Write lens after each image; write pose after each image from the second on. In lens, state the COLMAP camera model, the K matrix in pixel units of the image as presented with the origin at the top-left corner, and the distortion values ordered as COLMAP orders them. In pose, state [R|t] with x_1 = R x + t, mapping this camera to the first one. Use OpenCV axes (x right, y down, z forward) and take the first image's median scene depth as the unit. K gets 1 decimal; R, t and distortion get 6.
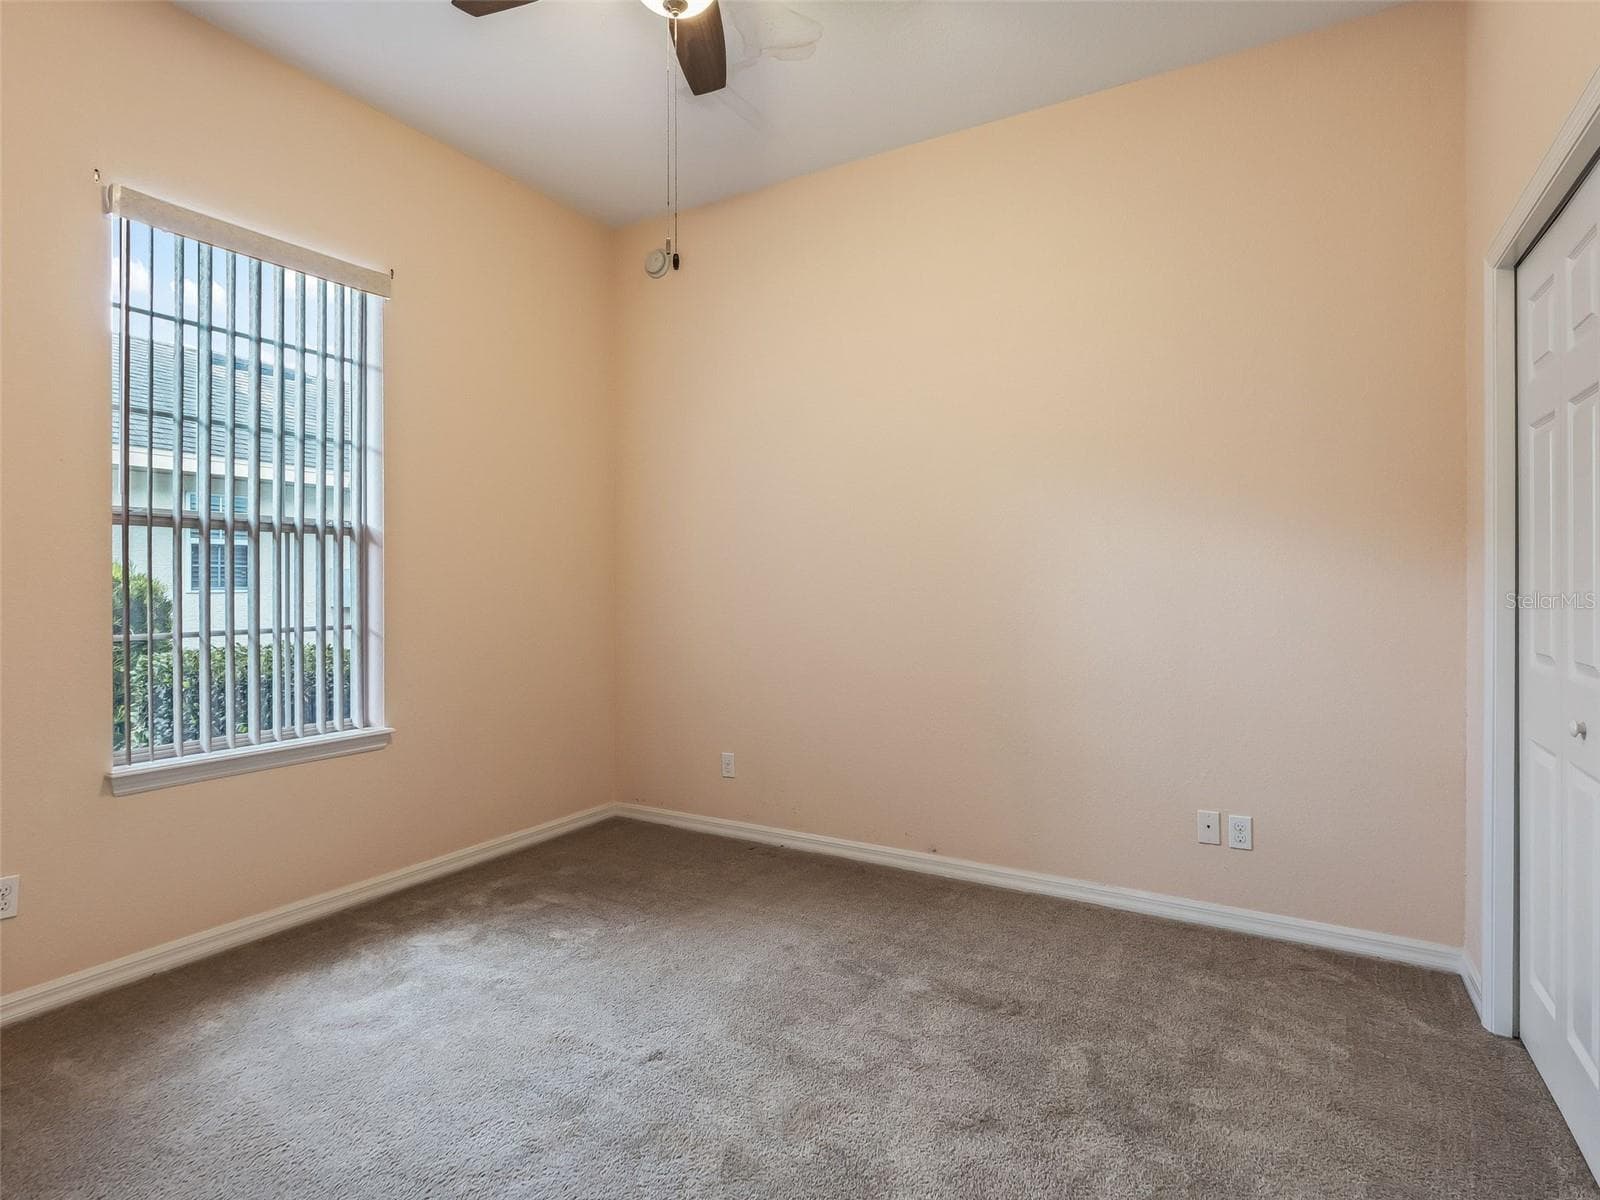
lens RADIAL K [[620.3, 0, 797.5], [0, 620.3, 561.4], [0, 0, 1]] dist [-0.001338, -0.000004]
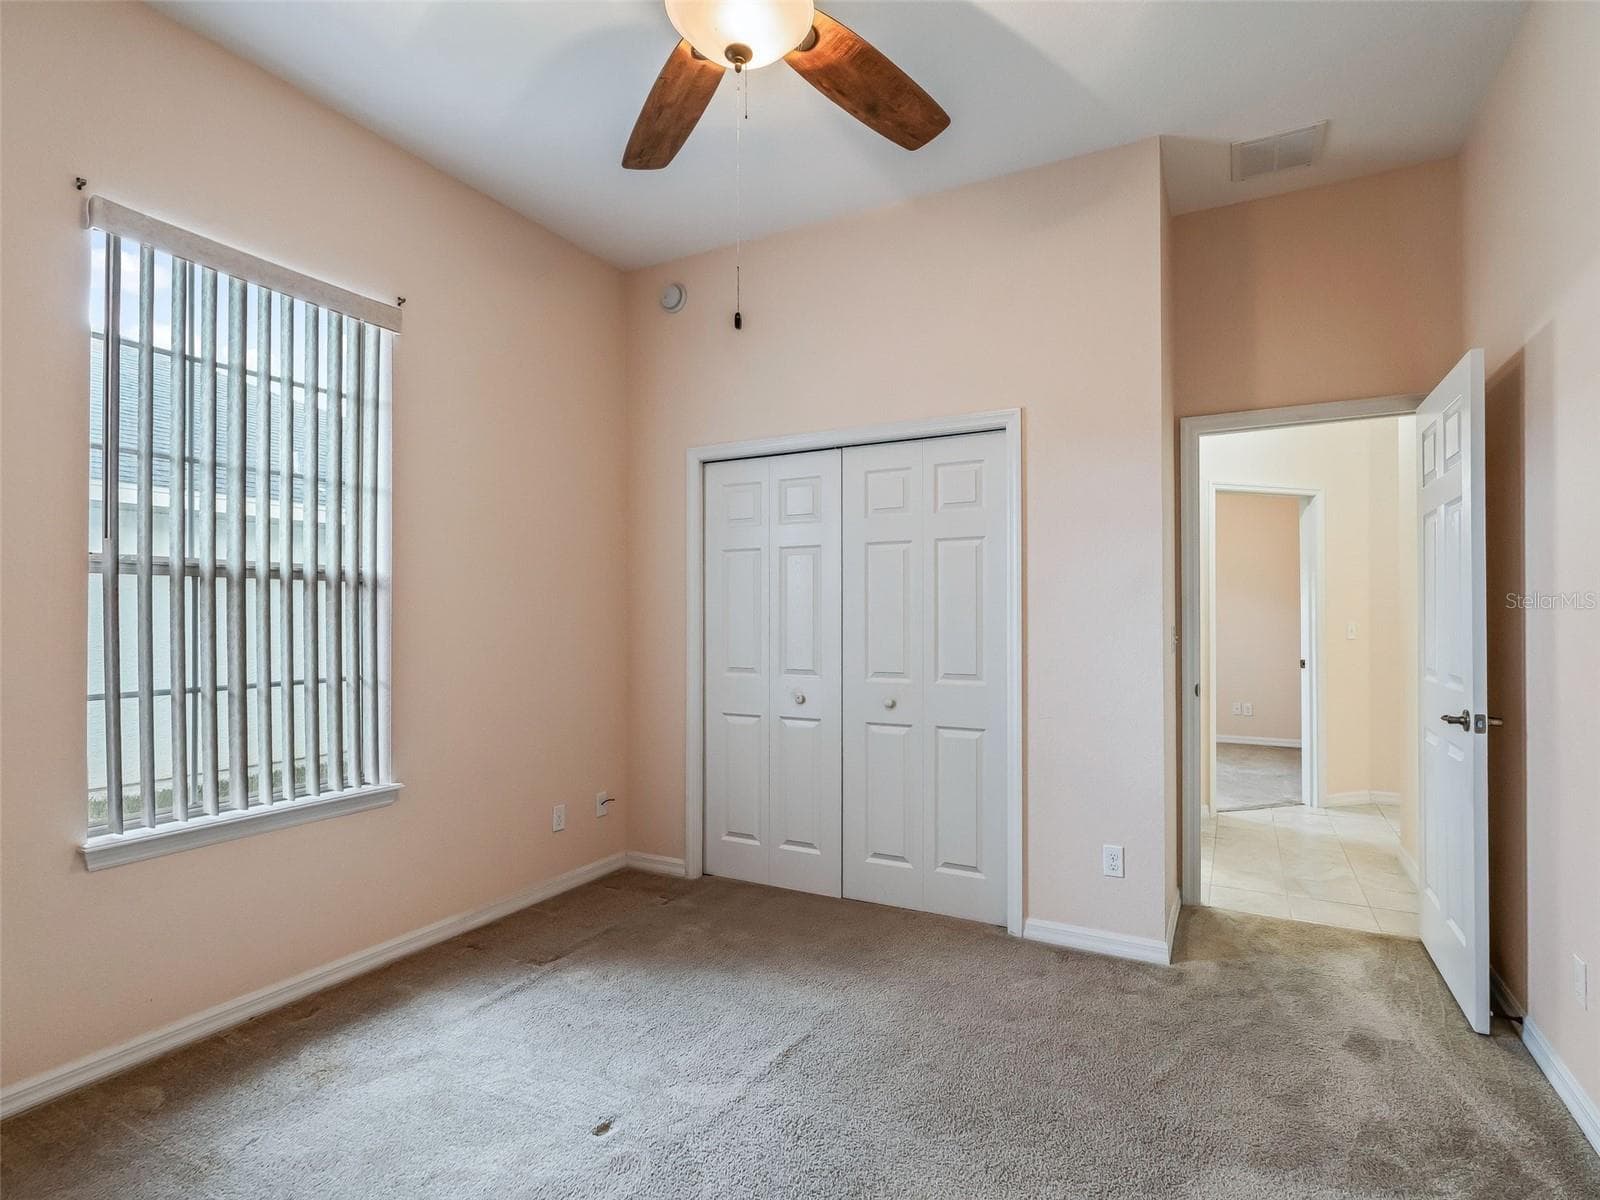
lens RADIAL K [[796.0, 0, 806.5], [0, 796.0, 604.4], [0, 0, 1]] dist [-0.000487, 0.000042]
pose [[0.978714, -0.007996, 0.205075, -0.293325], [0.007802, 0.999968, 0.001755, -0.003306], [-0.205083, -0.000118, 0.978745, -0.321003]]
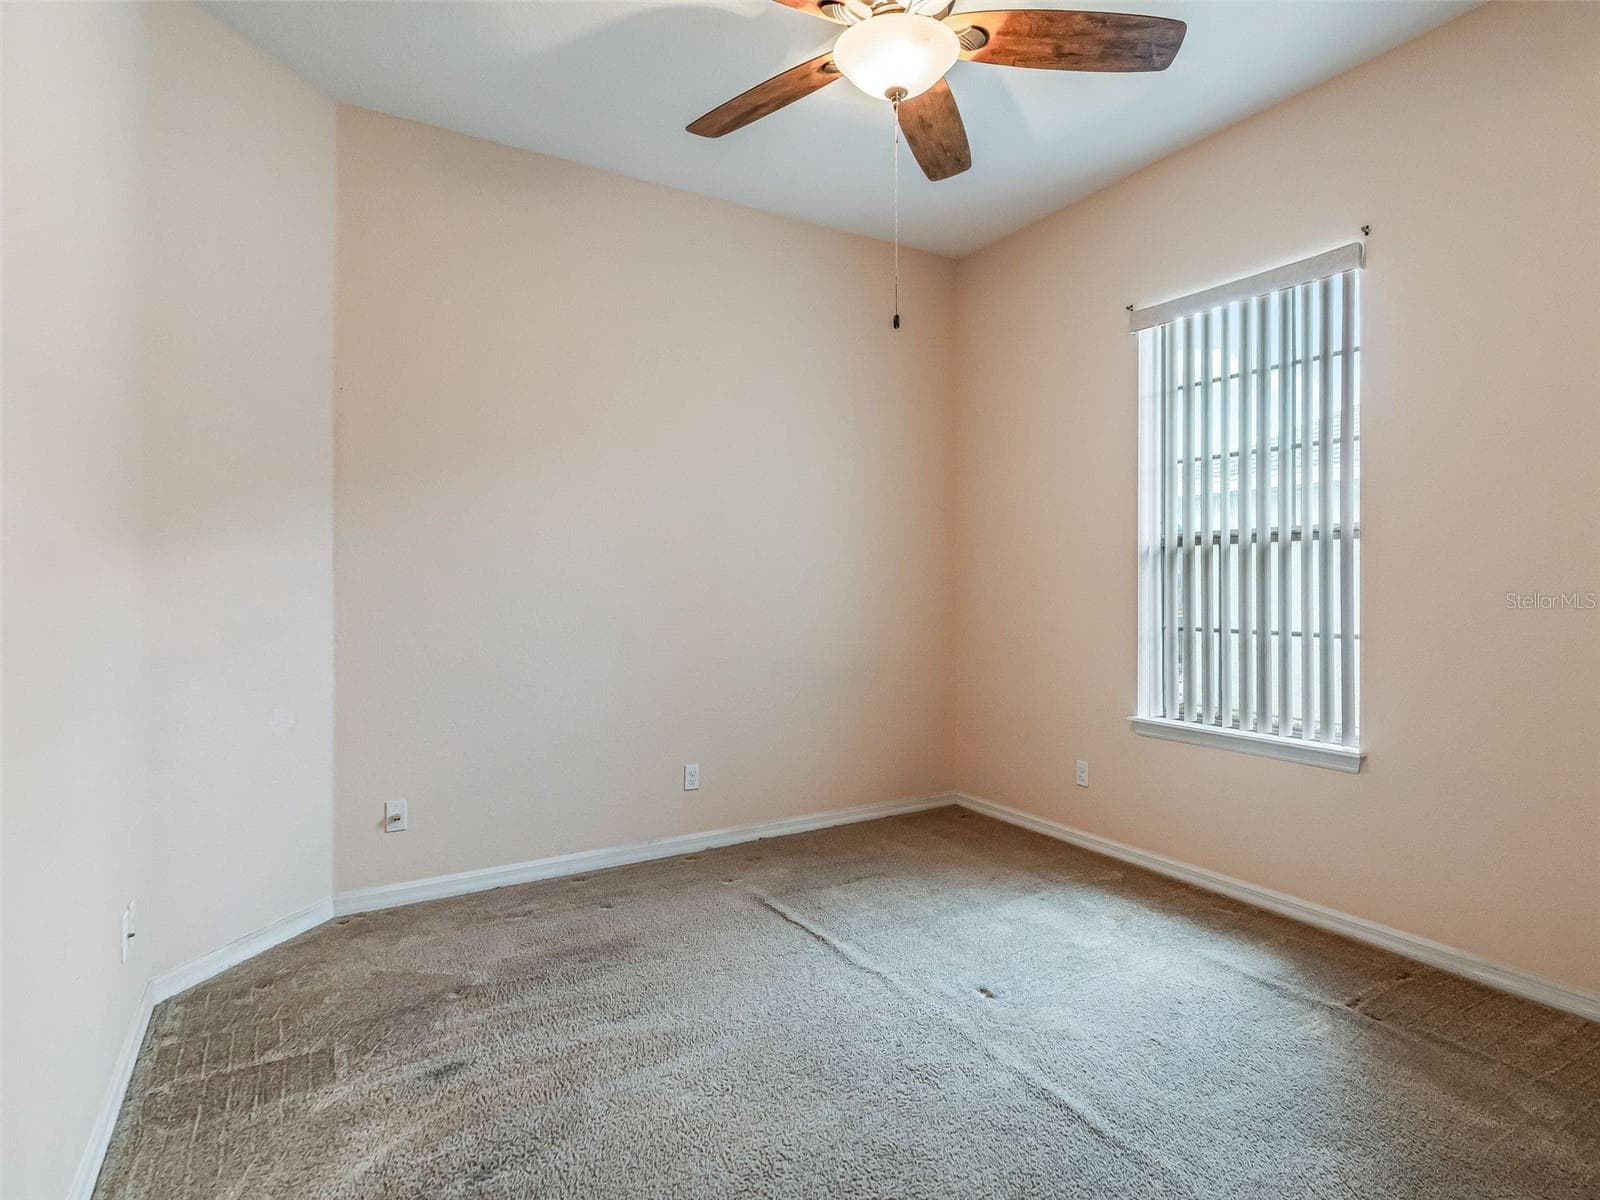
lens RADIAL K [[796.0, 0, 806.5], [0, 796.0, 604.4], [0, 0, 1]] dist [-0.000487, 0.000042]
pose [[-0.284034, 0.022917, -0.958540, 0.795634], [0.013080, 0.999714, 0.020026, 0.022145], [0.958725, -0.006849, -0.284253, 0.696150]]
